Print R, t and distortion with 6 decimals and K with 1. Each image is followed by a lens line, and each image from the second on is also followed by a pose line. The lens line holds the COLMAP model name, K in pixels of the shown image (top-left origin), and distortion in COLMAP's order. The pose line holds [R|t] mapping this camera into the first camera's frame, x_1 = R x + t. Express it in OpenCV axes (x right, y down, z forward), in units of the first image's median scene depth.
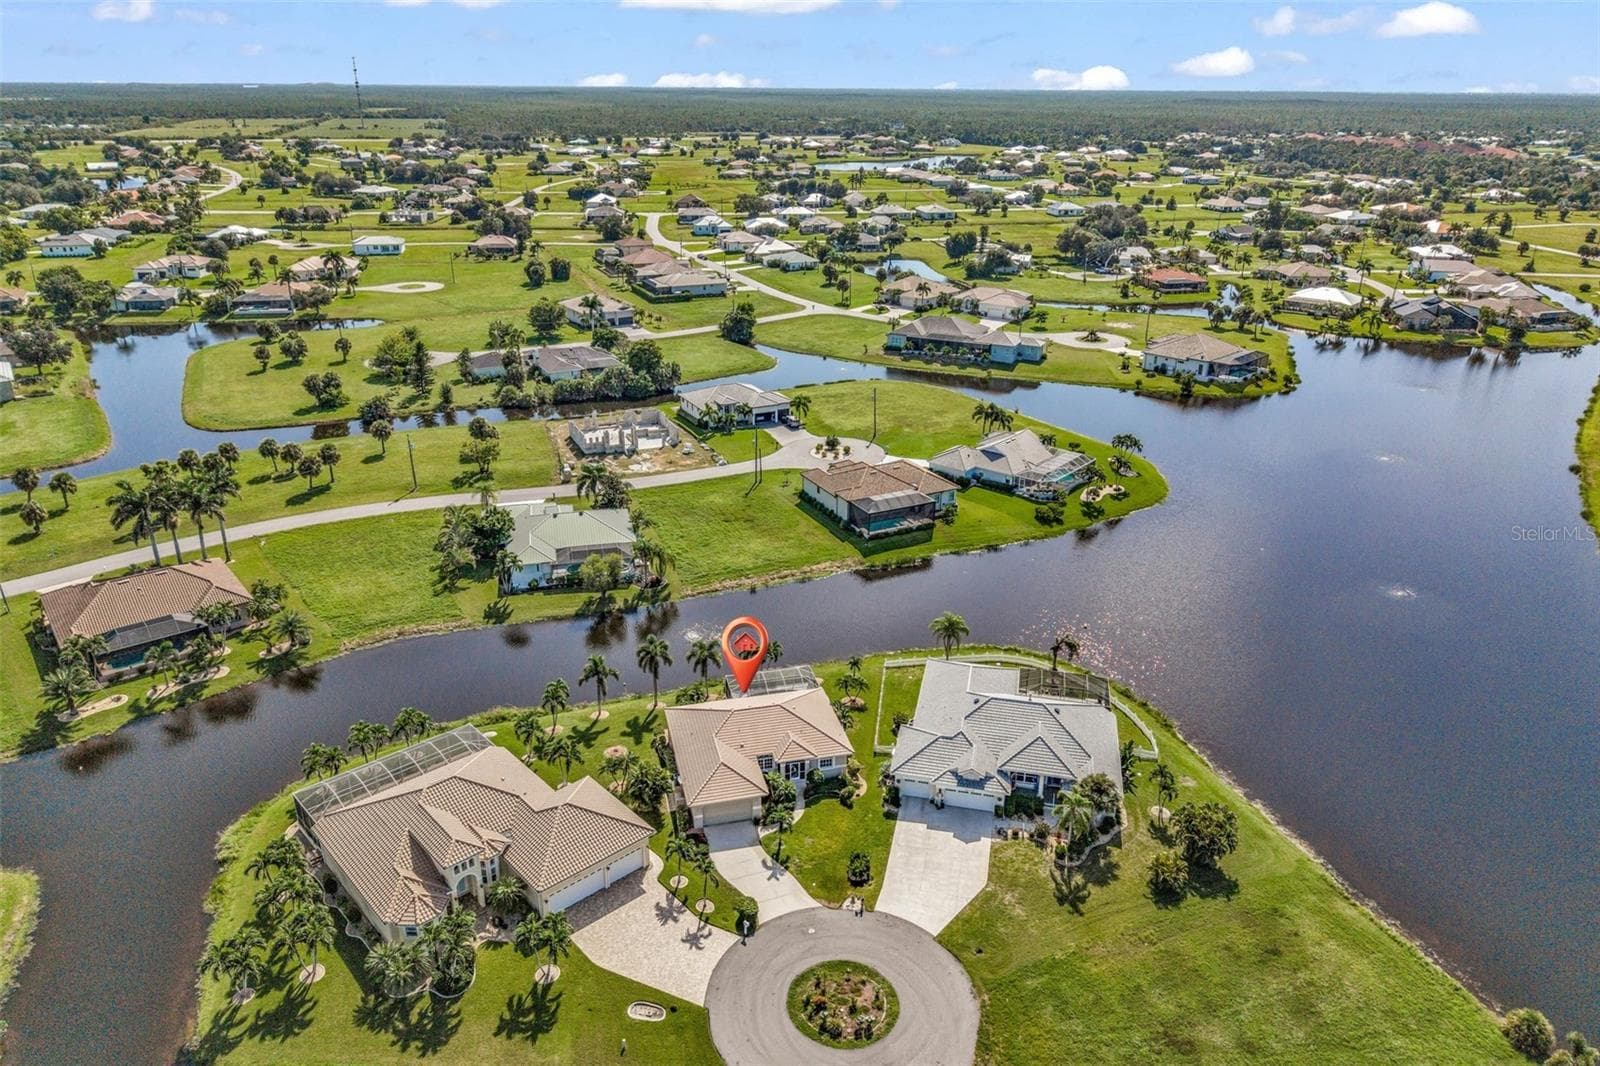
lens RADIAL K [[1066.4, 0, 798.5], [0, 1066.4, 532.6], [0, 0, 1]] dist [0.045779, -0.061888]
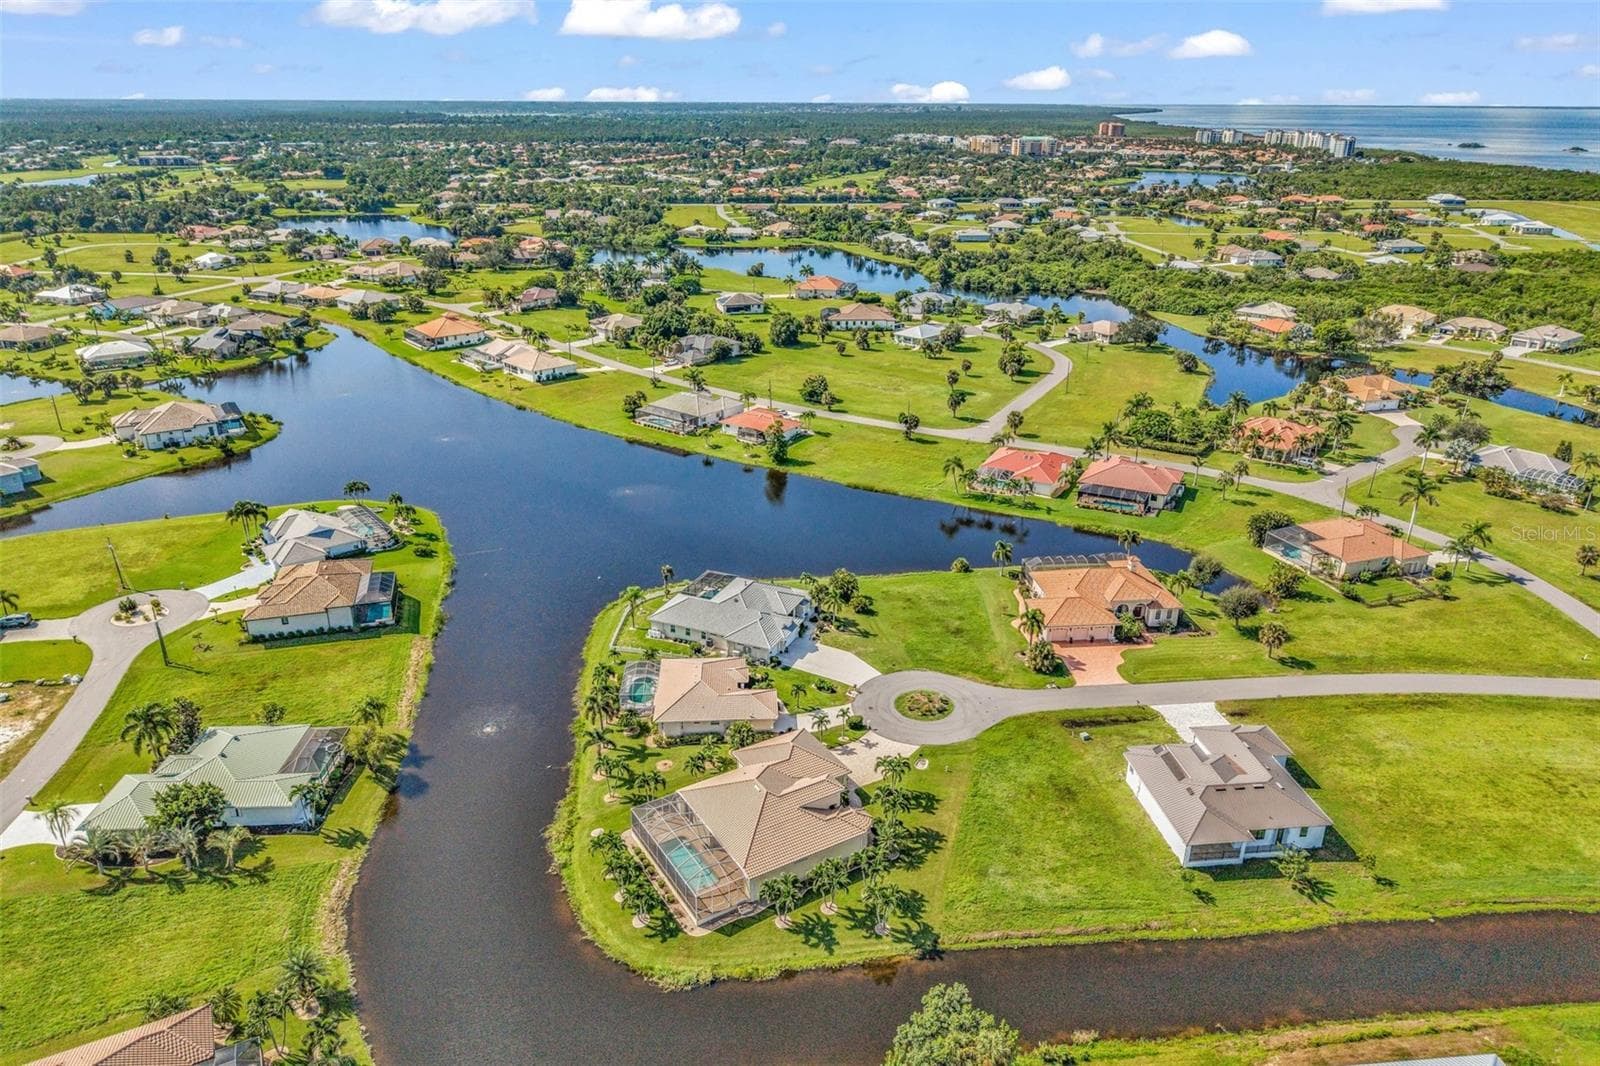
lens RADIAL K [[1066.4, 0, 798.5], [0, 1066.4, 532.6], [0, 0, 1]] dist [0.045779, -0.061888]
pose [[0.190443, -0.375384, 0.907093, -0.646538], [0.375209, 0.881685, 0.286095, -0.186116], [-0.907166, 0.285865, 0.308758, 0.209622]]
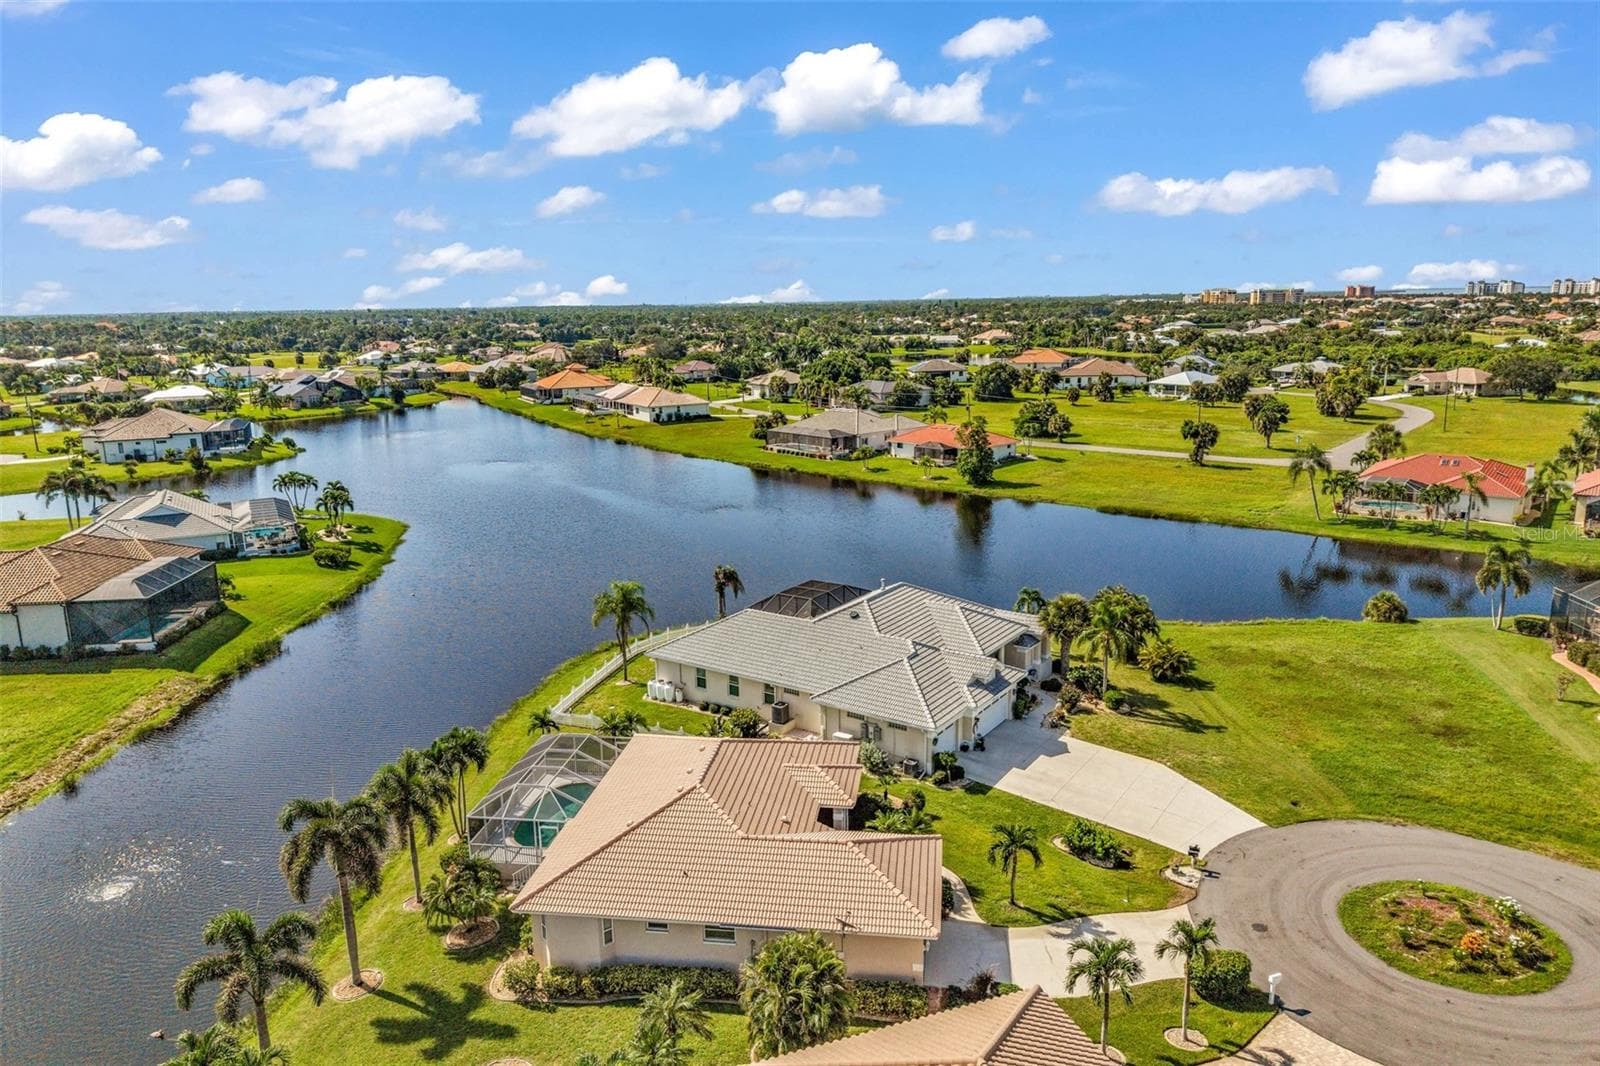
lens RADIAL K [[1066.4, 0, 798.5], [0, 1066.4, 532.6], [0, 0, 1]] dist [0.045779, -0.061888]
pose [[0.375627, -0.209152, 0.902862, -0.220578], [0.375727, 0.924917, 0.057944, 0.032625], [-0.847192, 0.317464, 0.426008, 0.392210]]
